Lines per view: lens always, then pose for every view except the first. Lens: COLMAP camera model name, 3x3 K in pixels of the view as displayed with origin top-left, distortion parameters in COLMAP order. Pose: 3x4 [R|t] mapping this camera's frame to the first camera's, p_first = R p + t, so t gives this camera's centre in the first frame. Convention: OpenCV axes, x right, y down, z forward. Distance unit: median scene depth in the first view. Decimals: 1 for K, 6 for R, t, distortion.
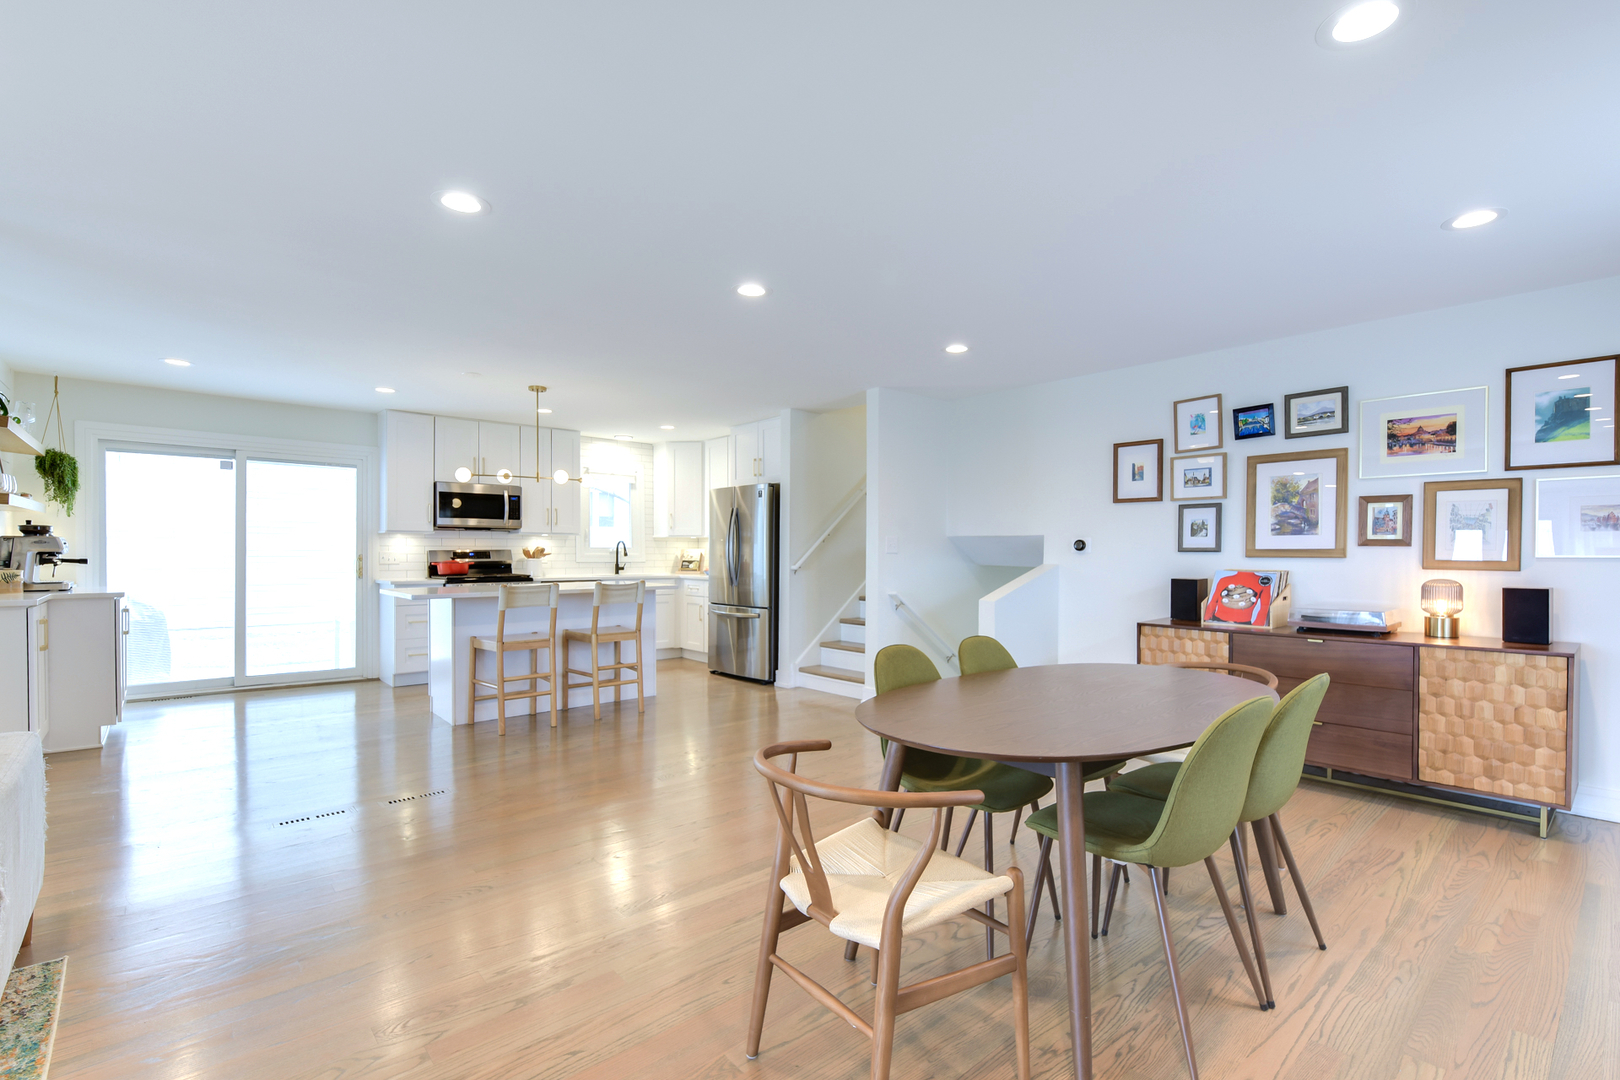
lens RADIAL K [[734.8, 0, 819.1], [0, 734.8, 557.3], [0, 0, 1]] dist [0.001170, -0.006754]
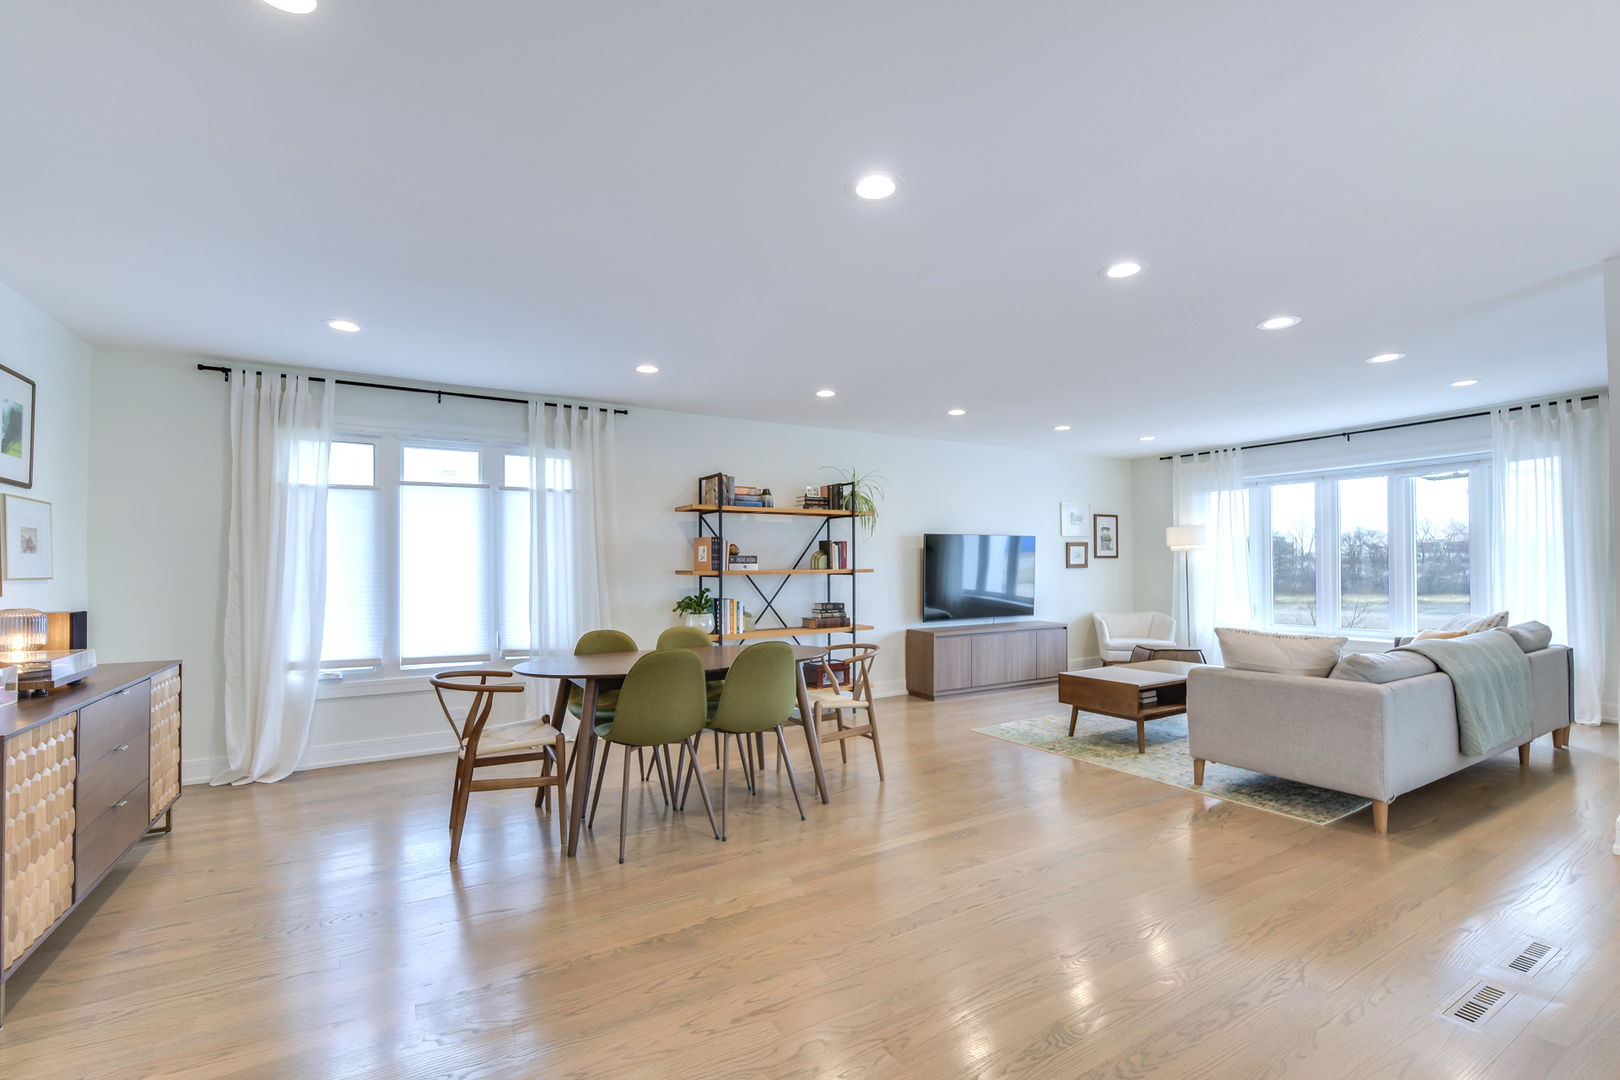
lens RADIAL K [[705.1, 0, 818.7], [0, 705.1, 557.6], [0, 0, 1]] dist [-0.000556, -0.007496]
pose [[-0.983944, 0.009526, 0.178223, -0.098907], [0.008189, 0.999933, -0.008231, -0.008071], [-0.178289, -0.006640, -0.983956, 1.076525]]
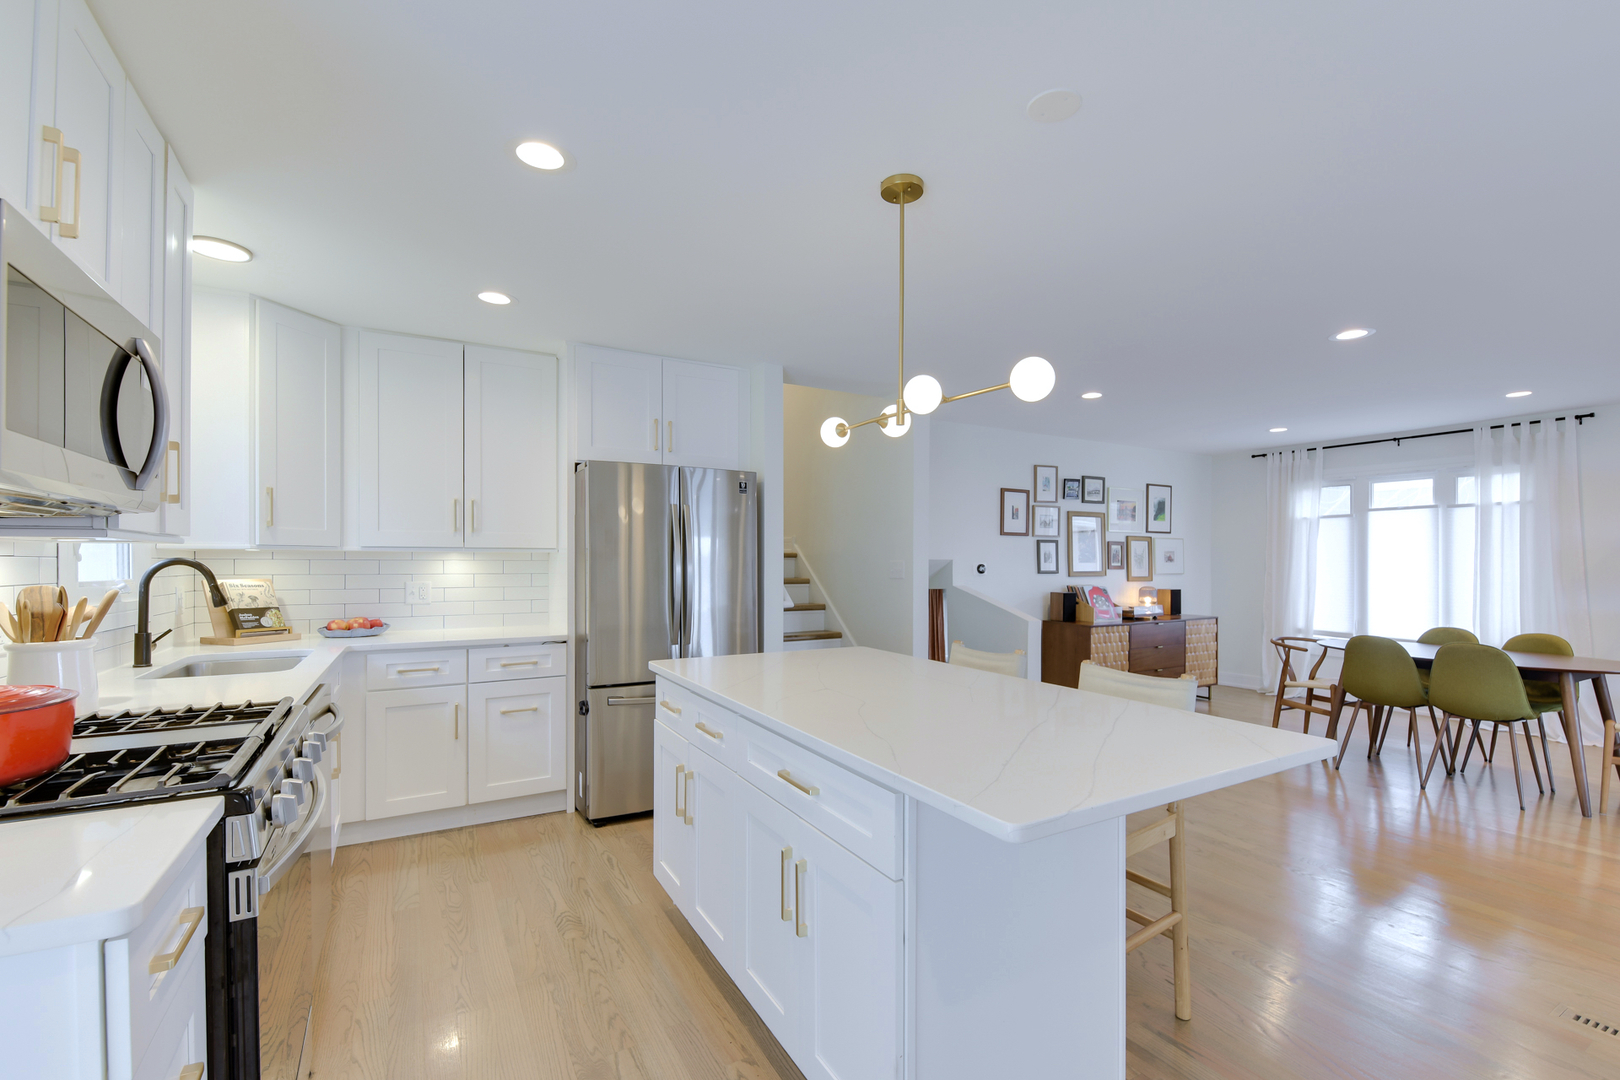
lens RADIAL K [[712.3, 0, 823.7], [0, 712.3, 555.3], [0, 0, 1]] dist [0.000956, -0.001185]
pose [[0.191849, 0.006208, 0.981405, -0.796306], [0.007321, 0.999943, -0.007756, -0.030300], [-0.981397, 0.008673, 0.191793, 1.000237]]
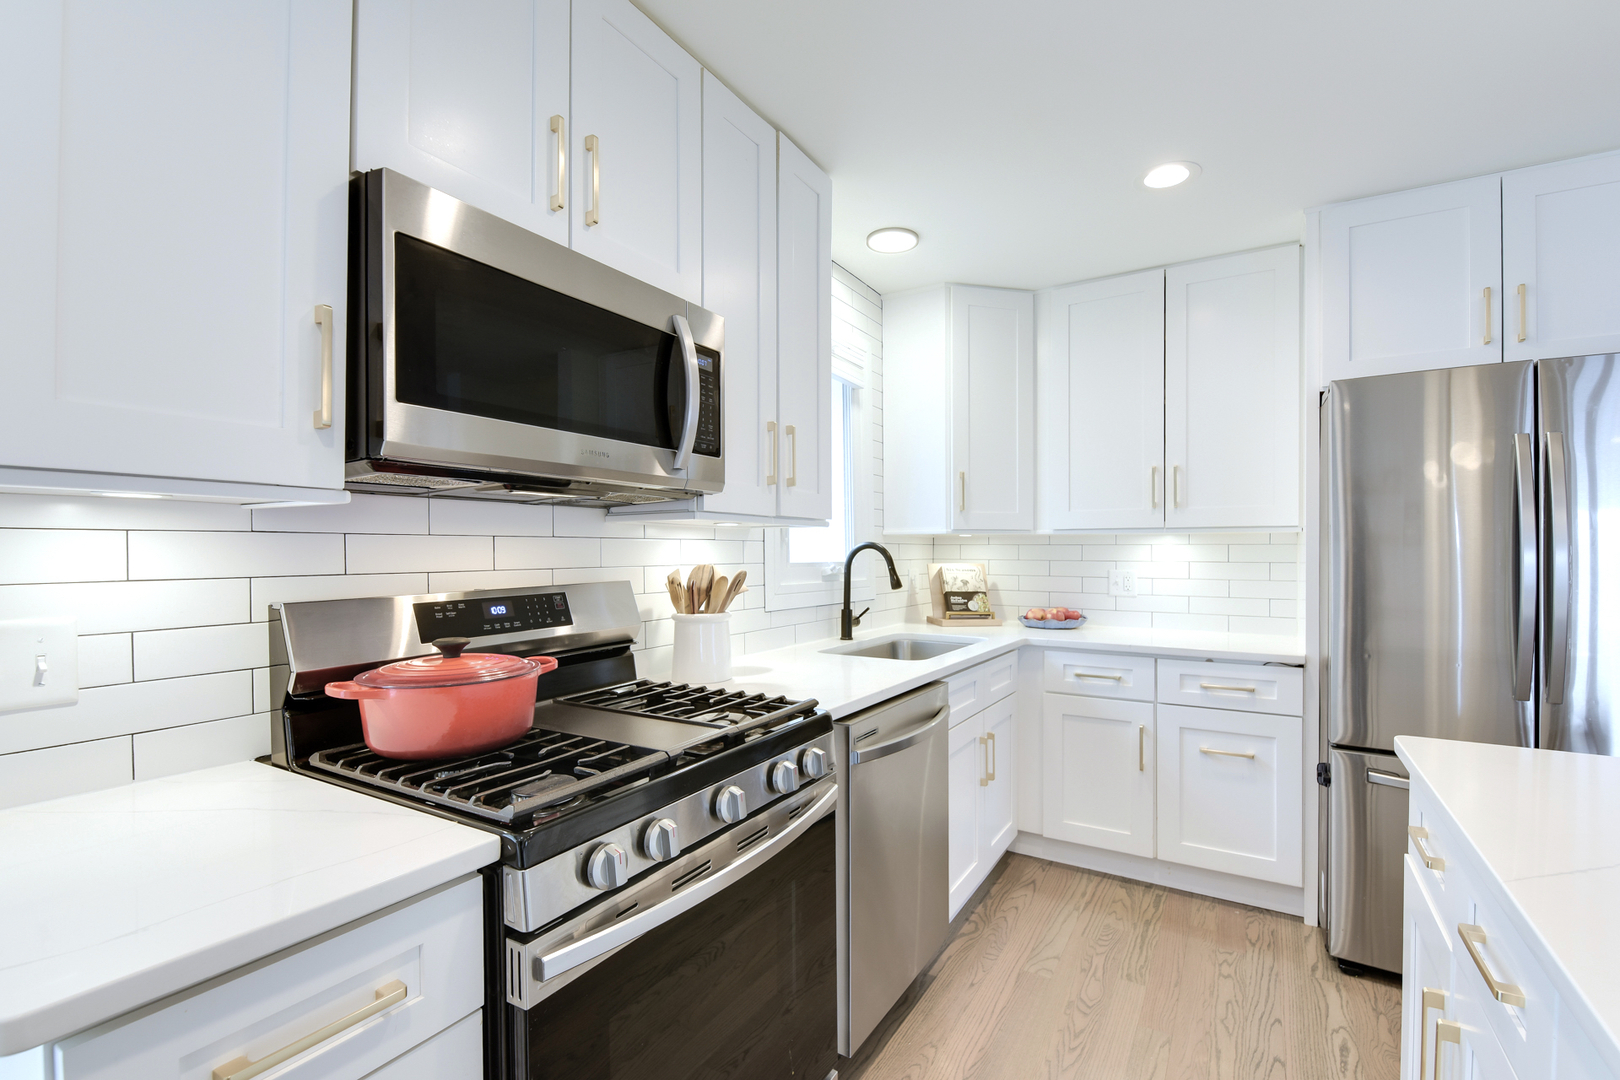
lens RADIAL K [[712.3, 0, 823.7], [0, 712.3, 555.3], [0, 0, 1]] dist [0.000956, -0.001185]
pose [[0.951346, -0.004141, 0.308097, -0.598307], [0.004074, 0.999991, 0.000859, -0.026421], [-0.308098, 0.000438, 0.951354, 1.038306]]
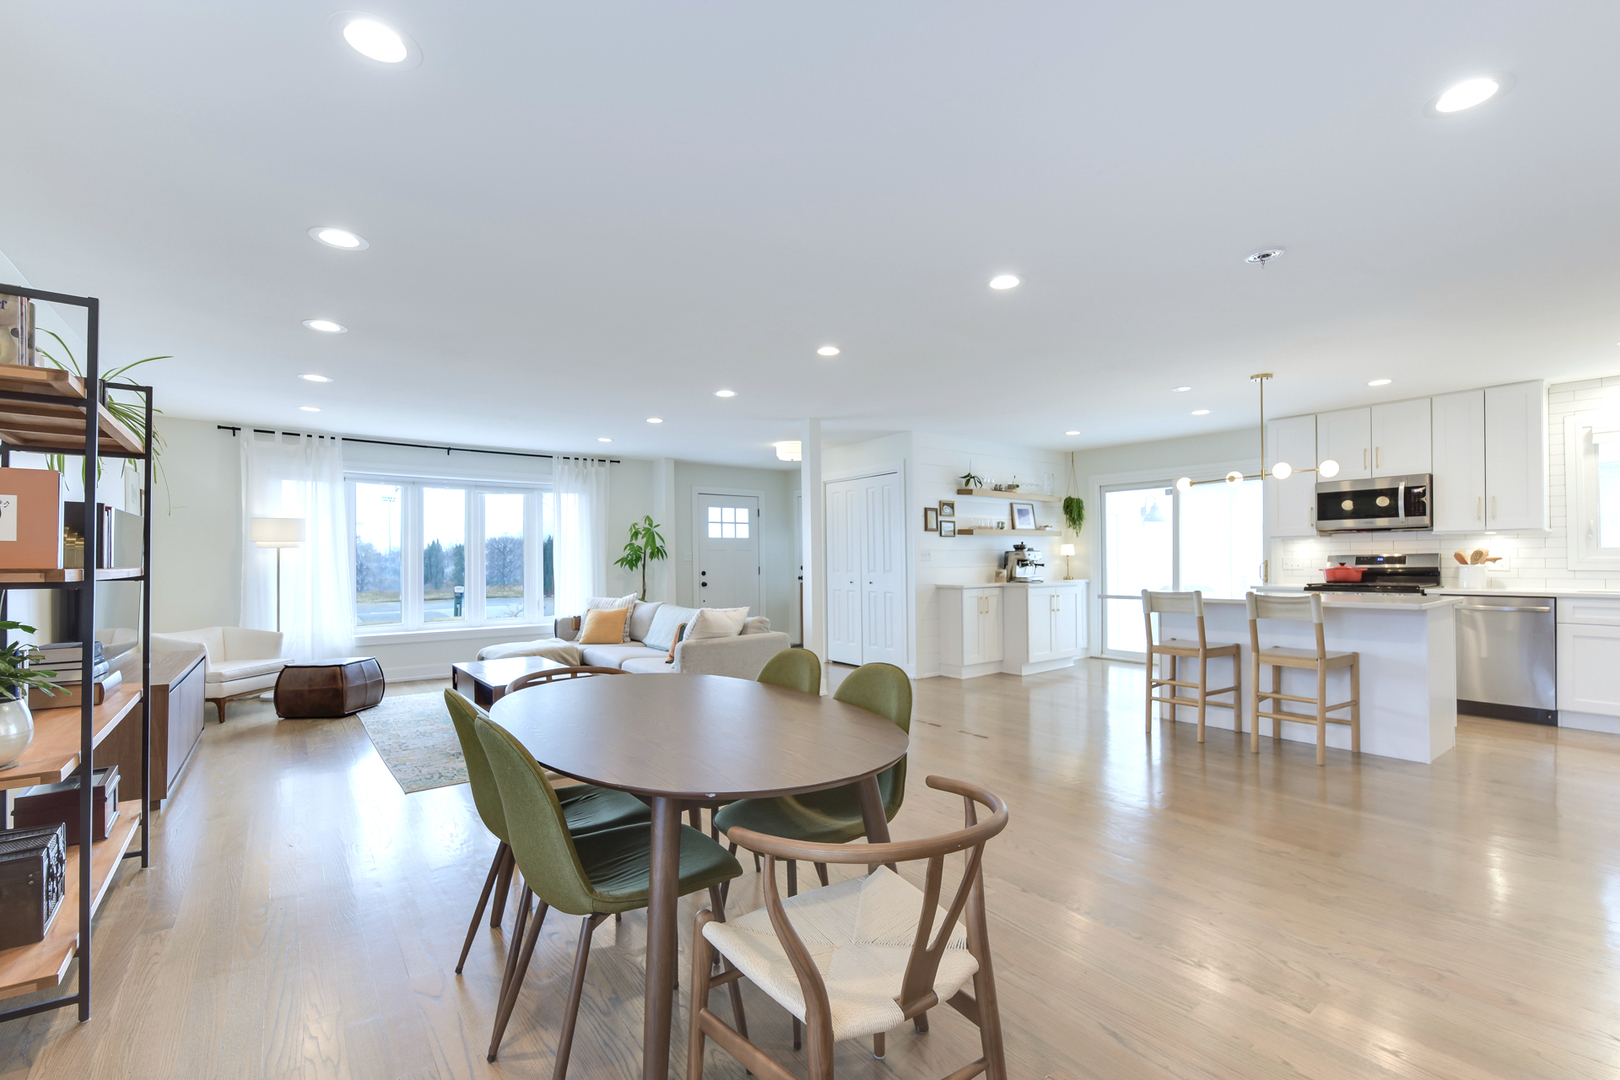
lens RADIAL K [[684.2, 0, 822.2], [0, 684.2, 561.3], [0, 0, 1]] dist [0.001650, -0.003769]
pose [[-0.062261, -0.000292, -0.998060, 0.507420], [0.001464, 0.999999, -0.000384, -0.002866], [0.998059, -0.001485, -0.062261, 0.523142]]
